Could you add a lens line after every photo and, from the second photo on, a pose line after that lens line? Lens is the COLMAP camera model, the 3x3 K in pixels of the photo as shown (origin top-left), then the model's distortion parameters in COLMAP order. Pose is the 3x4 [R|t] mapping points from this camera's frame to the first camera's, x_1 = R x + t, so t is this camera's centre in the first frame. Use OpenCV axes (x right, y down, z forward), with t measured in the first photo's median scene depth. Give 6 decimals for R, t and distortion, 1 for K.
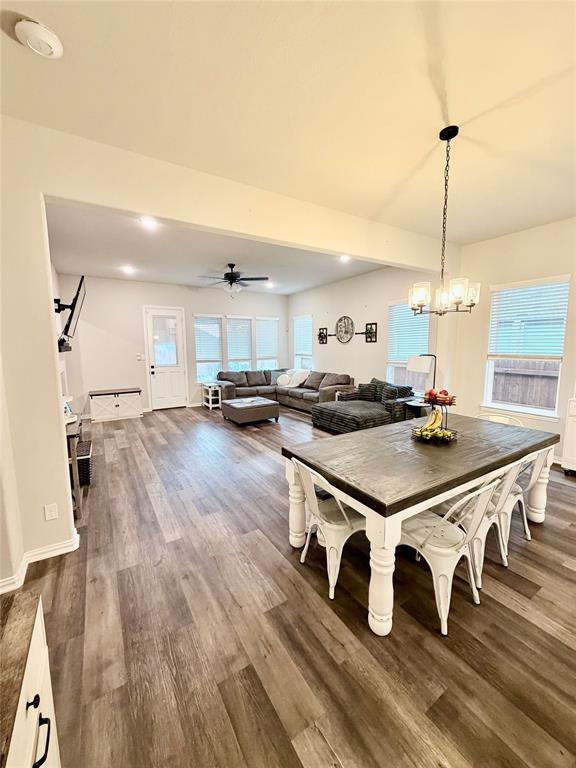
lens RADIAL K [[305.1, 0, 288.7], [0, 305.1, 382.9], [0, 0, 1]] dist [-0.002139, -0.000193]
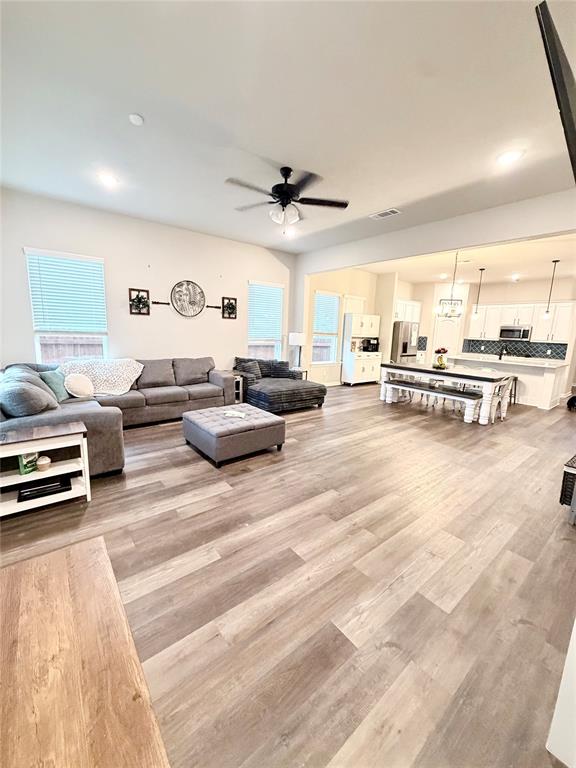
lens RADIAL K [[305.1, 0, 287.7], [0, 305.1, 382.8], [0, 0, 1]] dist [-0.002139, -0.000193]
pose [[-0.115725, -0.165184, 0.979450, -0.636983], [0.087166, 0.980582, 0.175674, -0.083483], [-0.989449, 0.105704, -0.099079, 0.873451]]
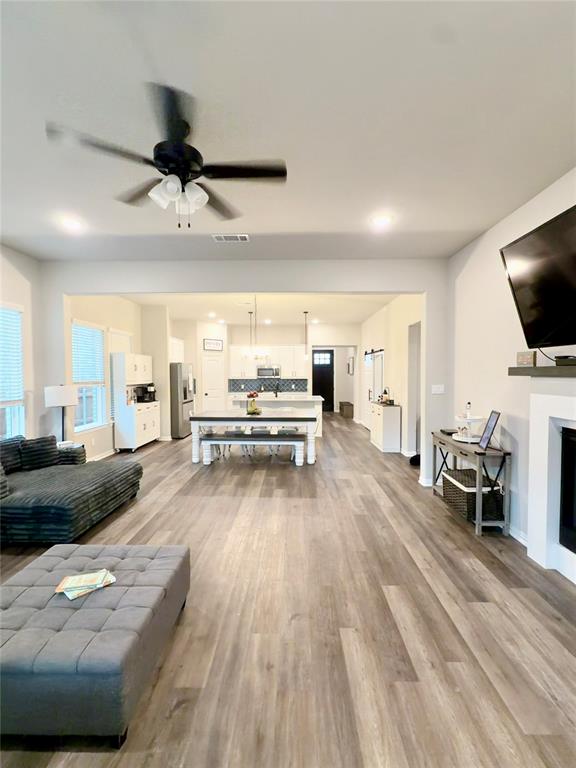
lens RADIAL K [[335.8, 0, 287.4], [0, 335.8, 384.2], [0, 0, 1]] dist [-0.000069, 0.000675]
pose [[-0.834690, -0.007021, 0.550676, -0.390905], [0.078185, 0.988280, 0.131110, -0.118591], [-0.545142, 0.152491, -0.824358, 1.021644]]
